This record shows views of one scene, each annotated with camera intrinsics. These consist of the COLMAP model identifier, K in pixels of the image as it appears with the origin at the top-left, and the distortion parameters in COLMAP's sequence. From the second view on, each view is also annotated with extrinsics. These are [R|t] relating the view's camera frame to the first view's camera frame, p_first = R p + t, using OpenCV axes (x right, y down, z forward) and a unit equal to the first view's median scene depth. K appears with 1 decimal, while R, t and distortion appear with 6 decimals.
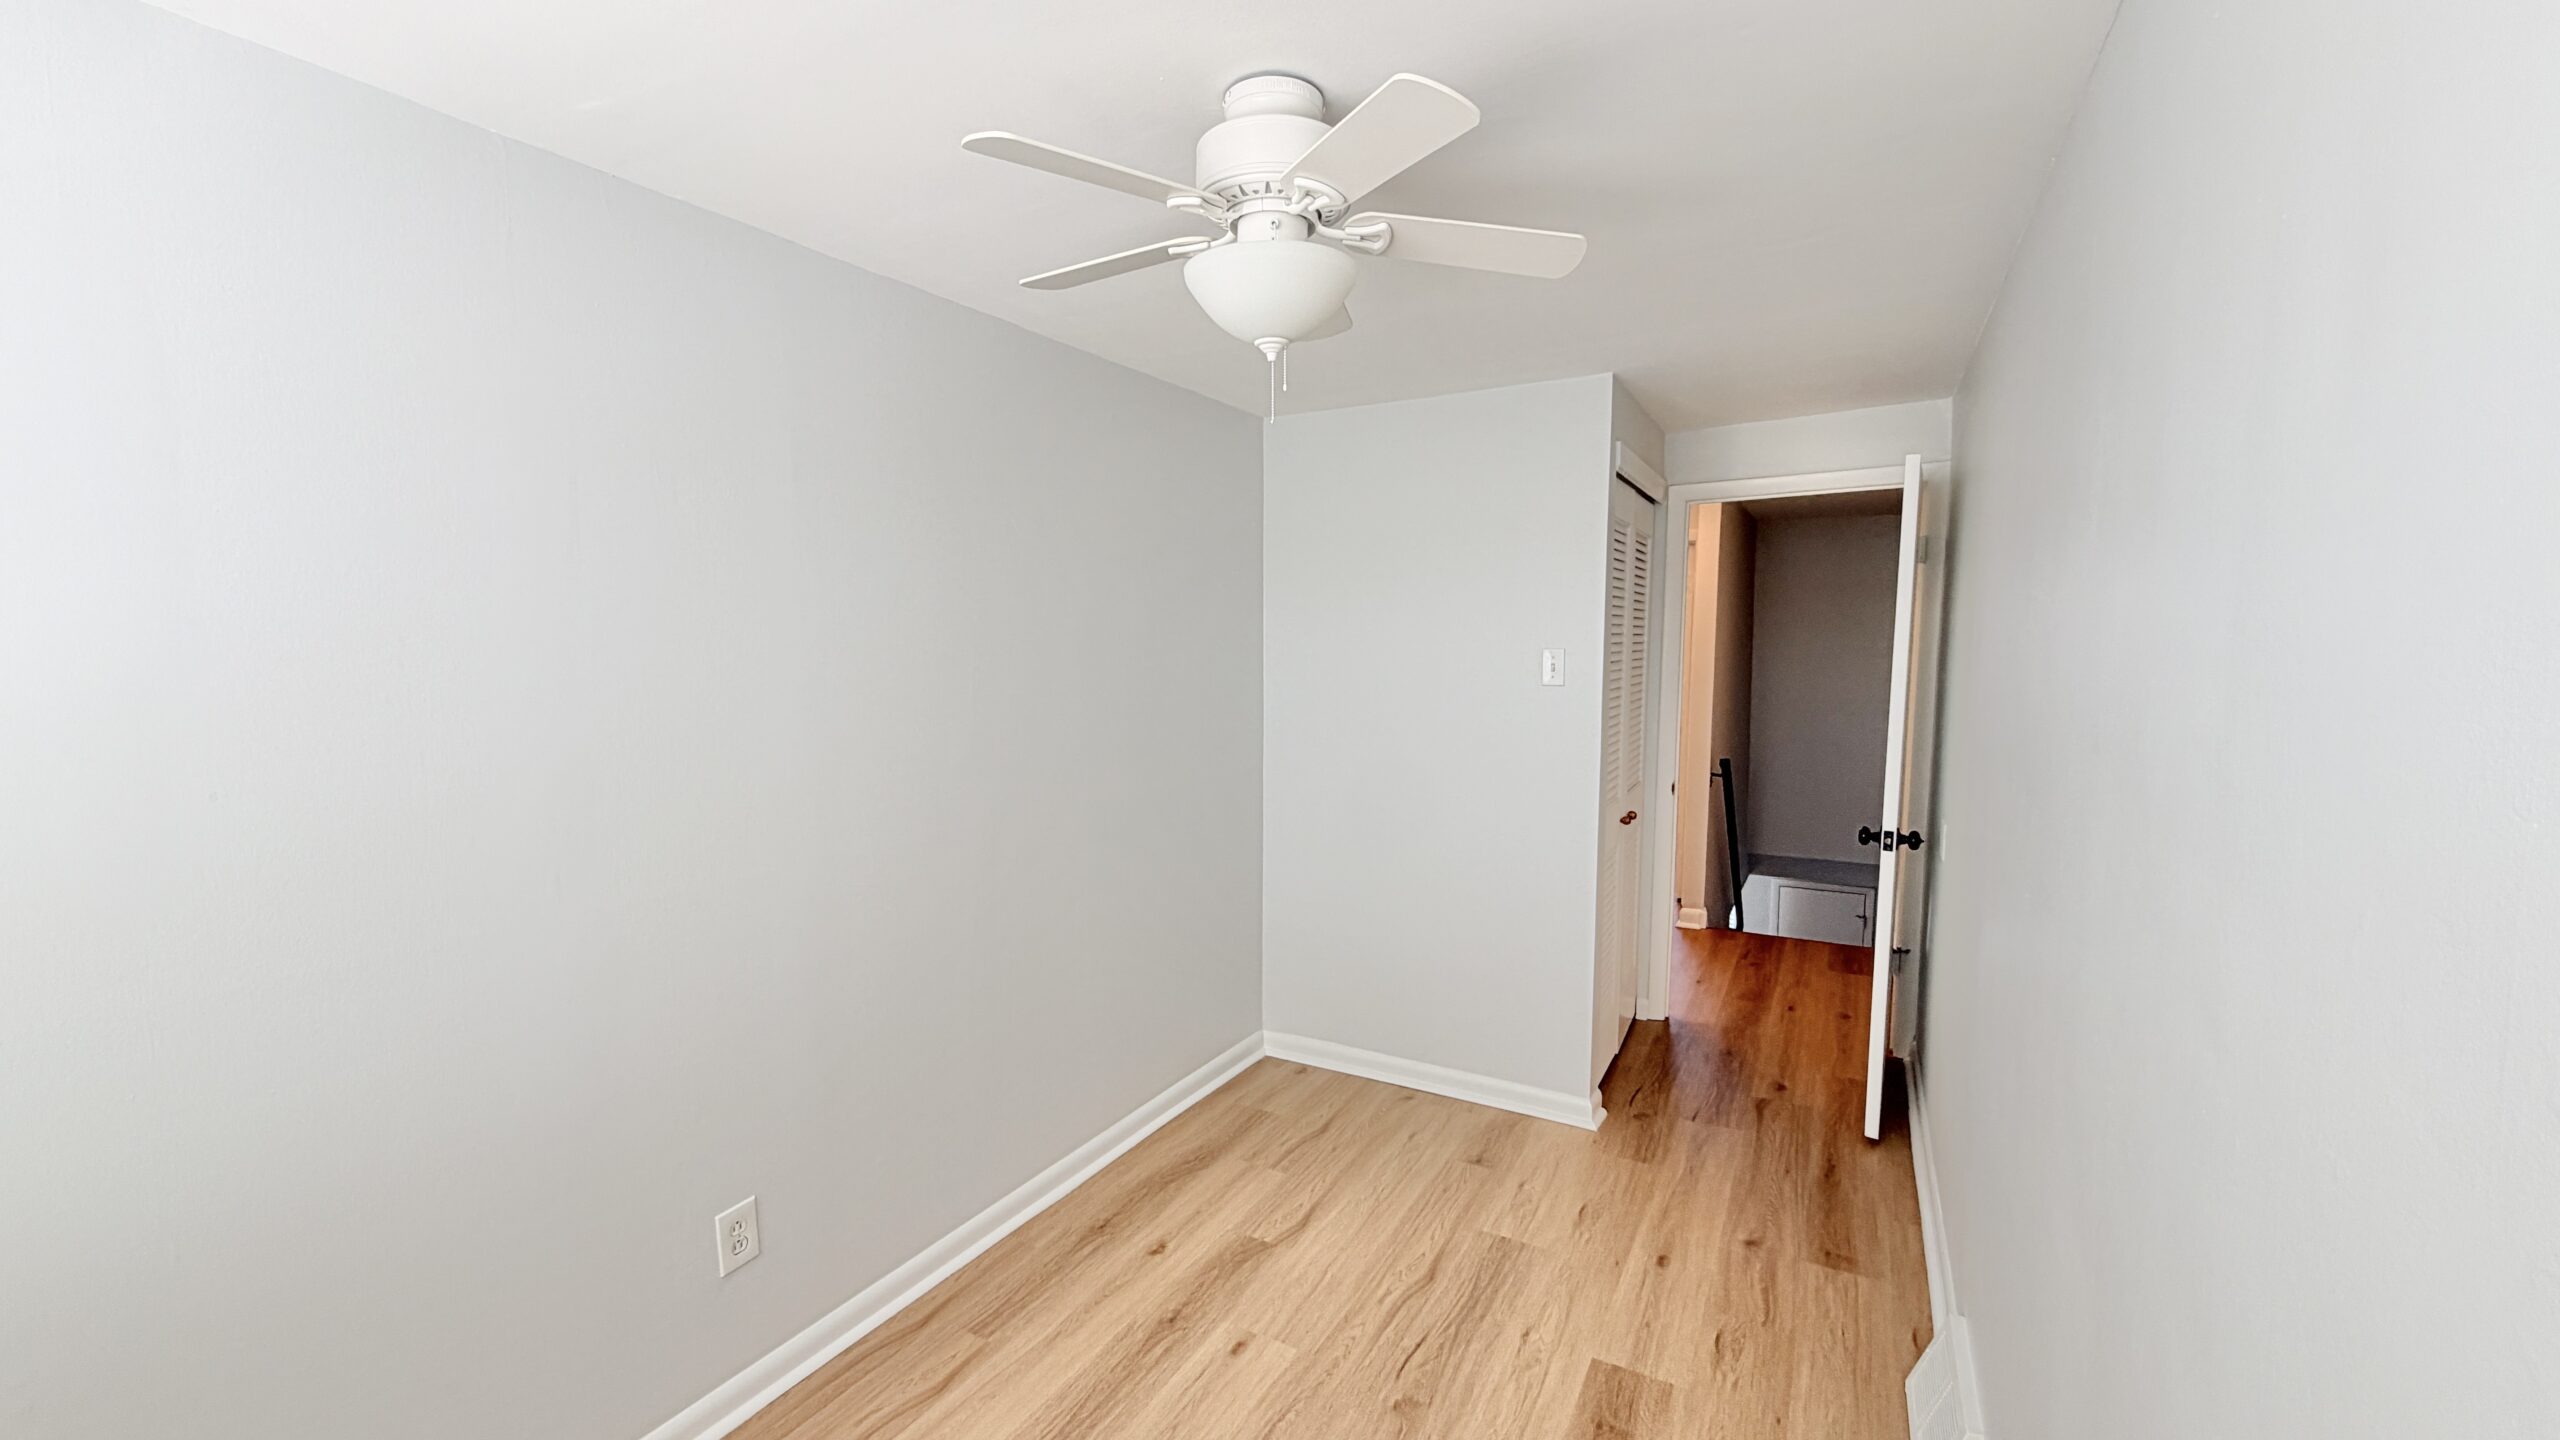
lens RADIAL K [[1016.9, 0, 1272.7], [0, 1016.9, 726.2], [0, 0, 1]] dist [0.000164, -0.000226]
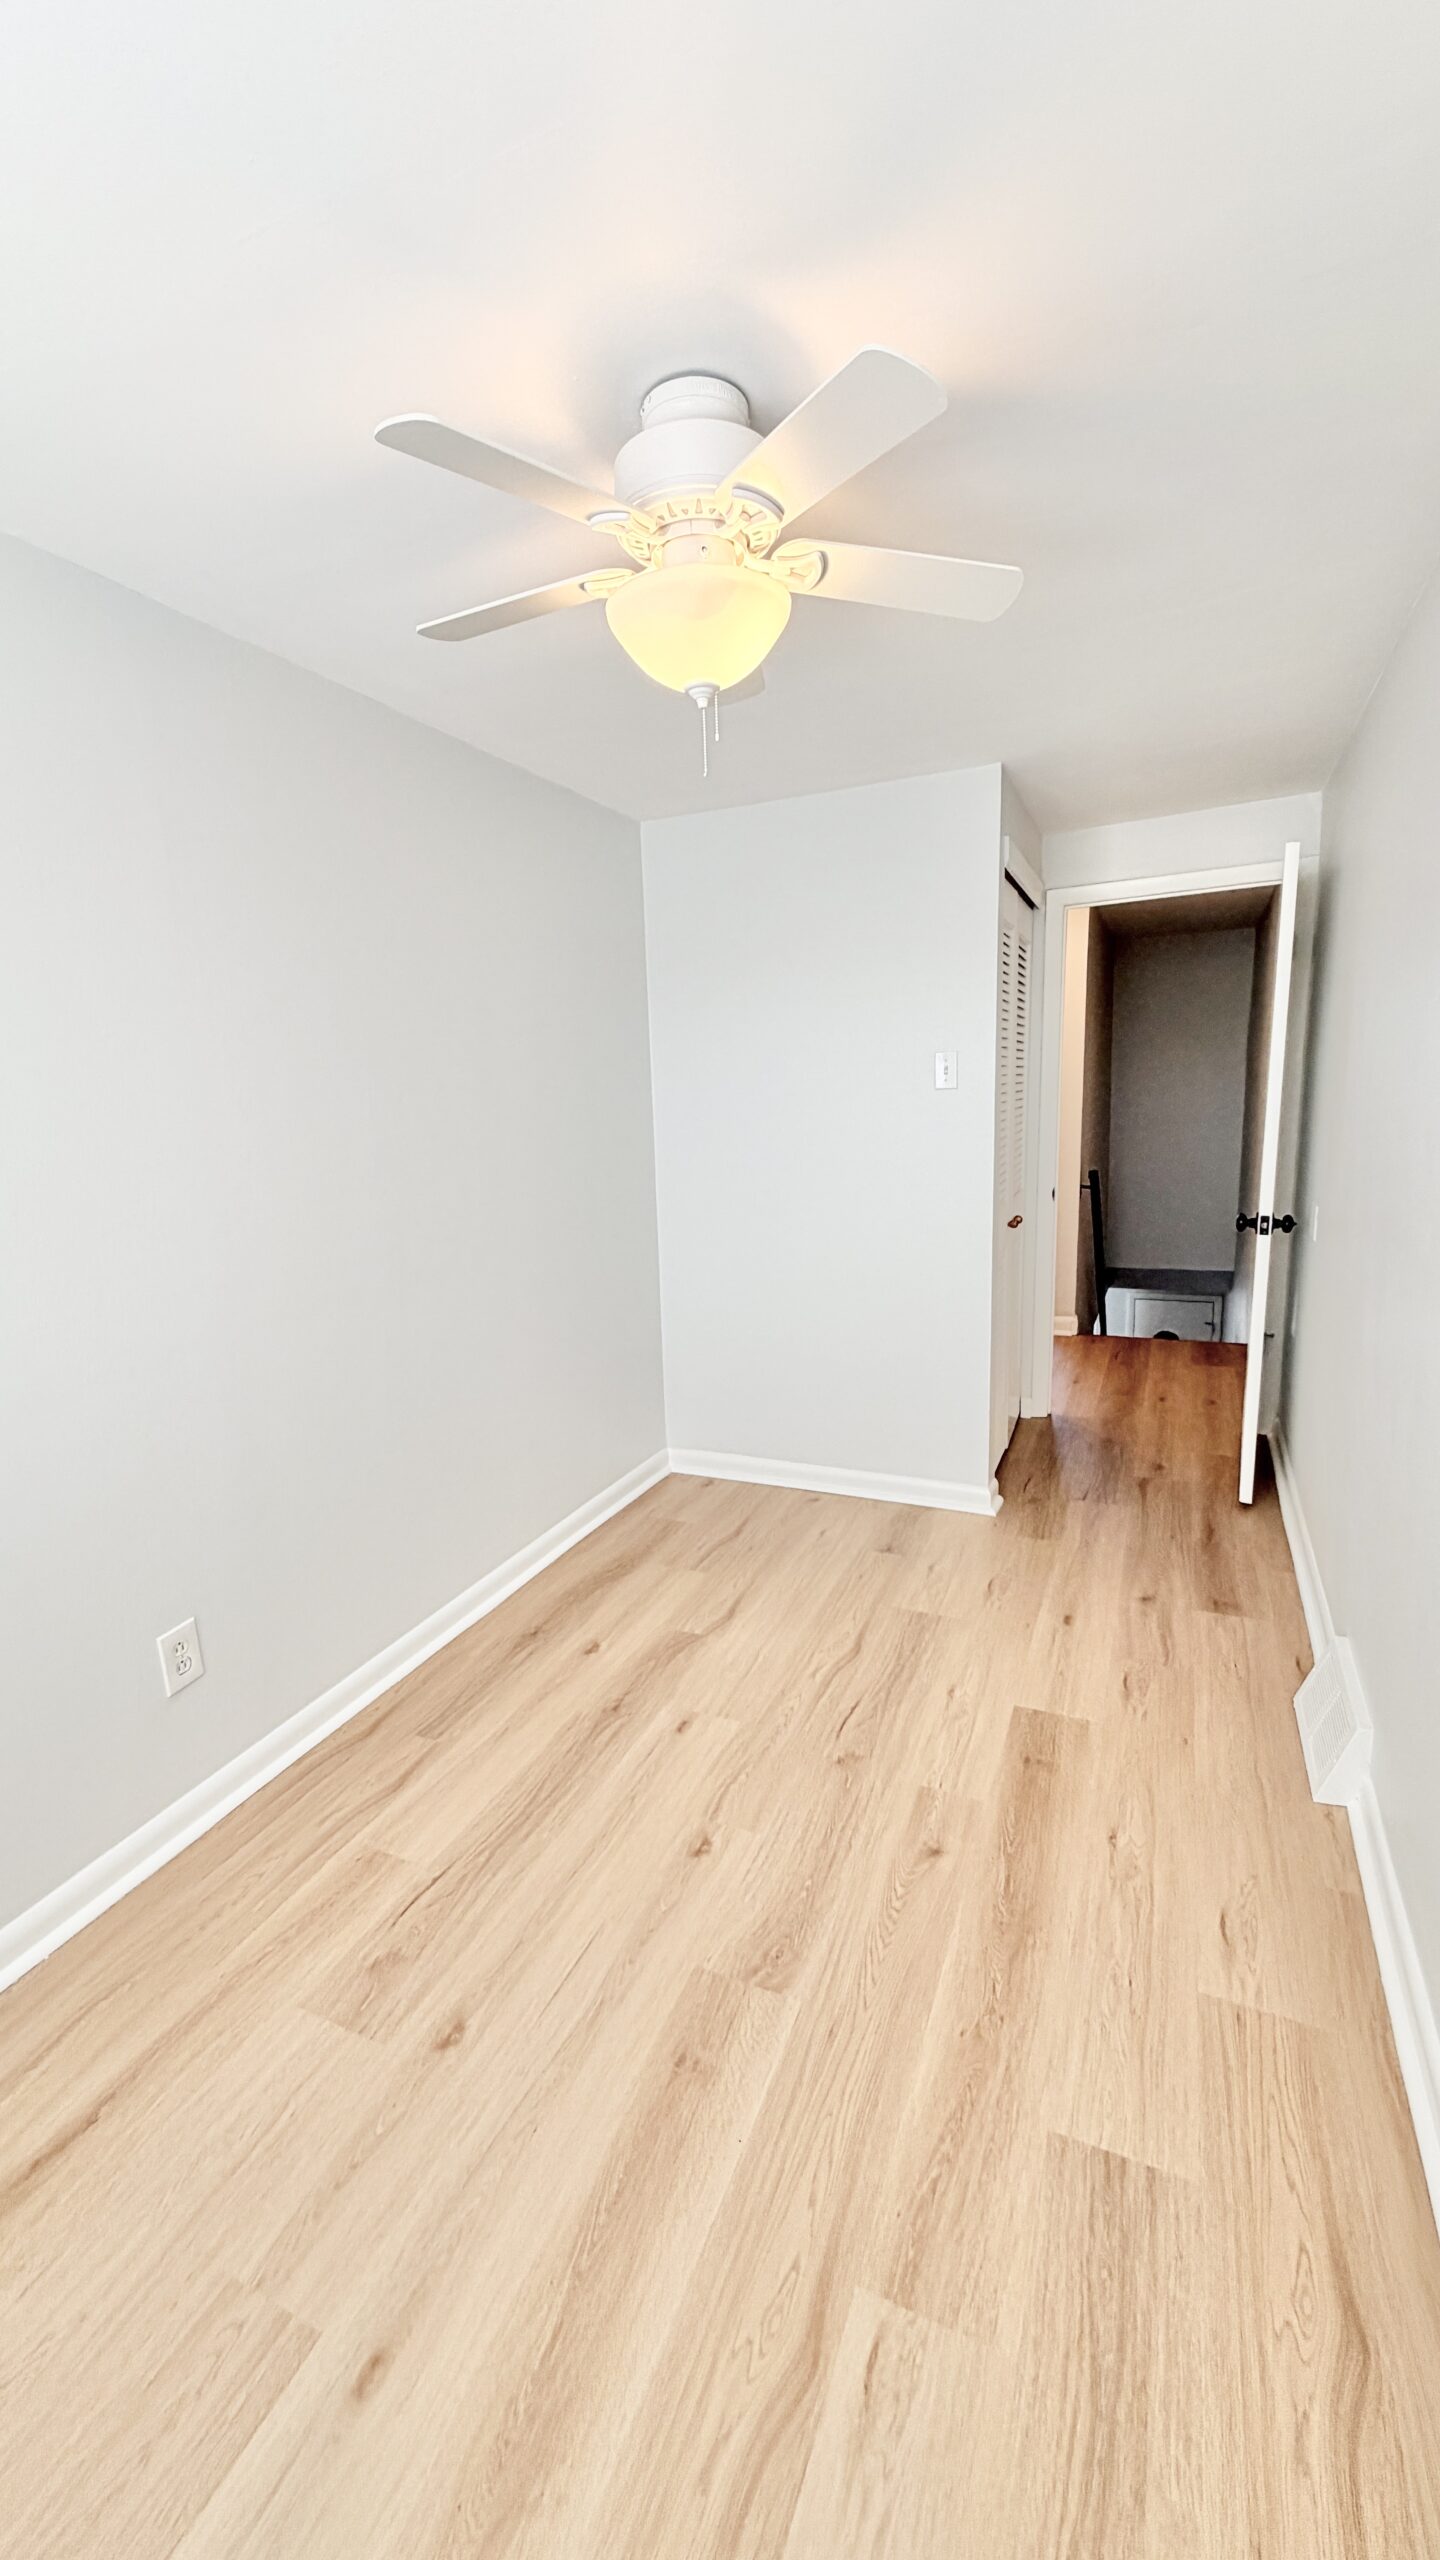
lens RADIAL K [[1016.9, 0, 714.6], [0, 1016.9, 1276.7], [0, 0, 1]] dist [0.000164, -0.000226]
pose [[0.995296, -0.049691, 0.083161, -0.056158], [0.041431, 0.994297, 0.098272, 0.044693], [-0.087570, -0.094364, 0.991679, 0.005599]]
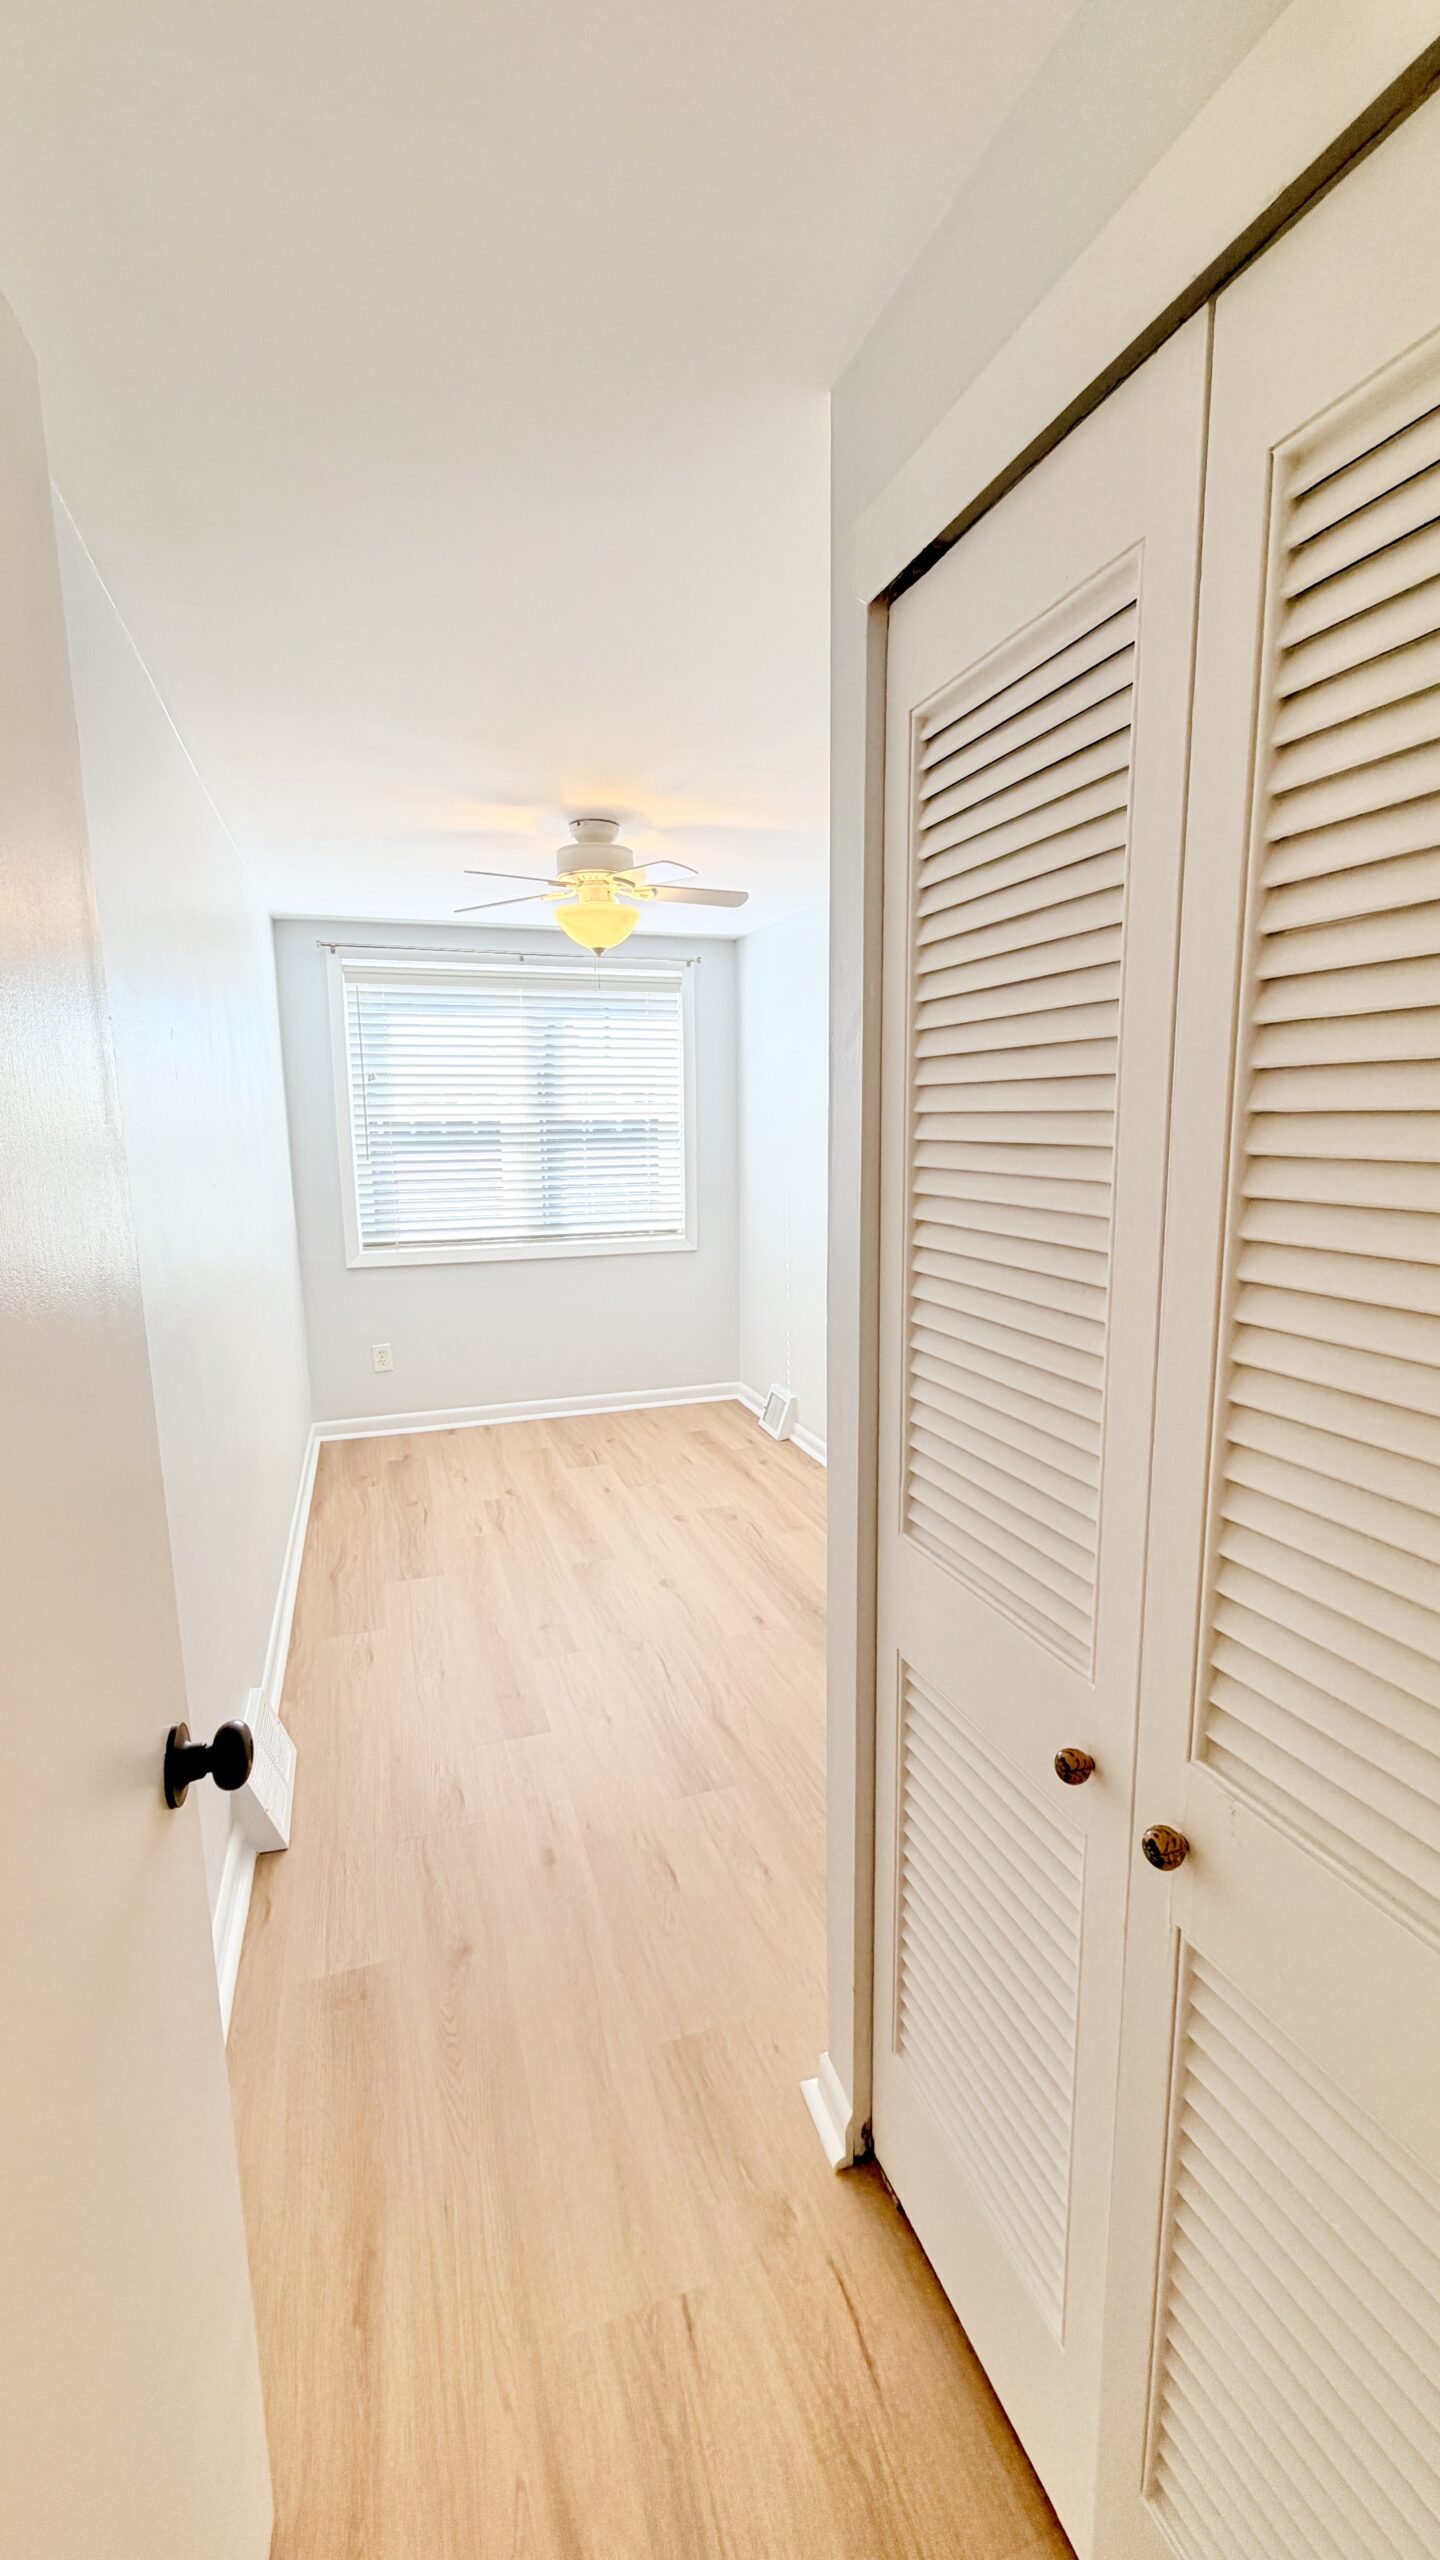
lens RADIAL K [[1016.9, 0, 714.6], [0, 1016.9, 1276.7], [0, 0, 1]] dist [0.000164, -0.000226]
pose [[-0.666471, 0.126902, -0.734651, 0.812087], [-0.052028, 0.975087, 0.215634, -0.110272], [0.743713, 0.181936, -0.643265, 1.495786]]
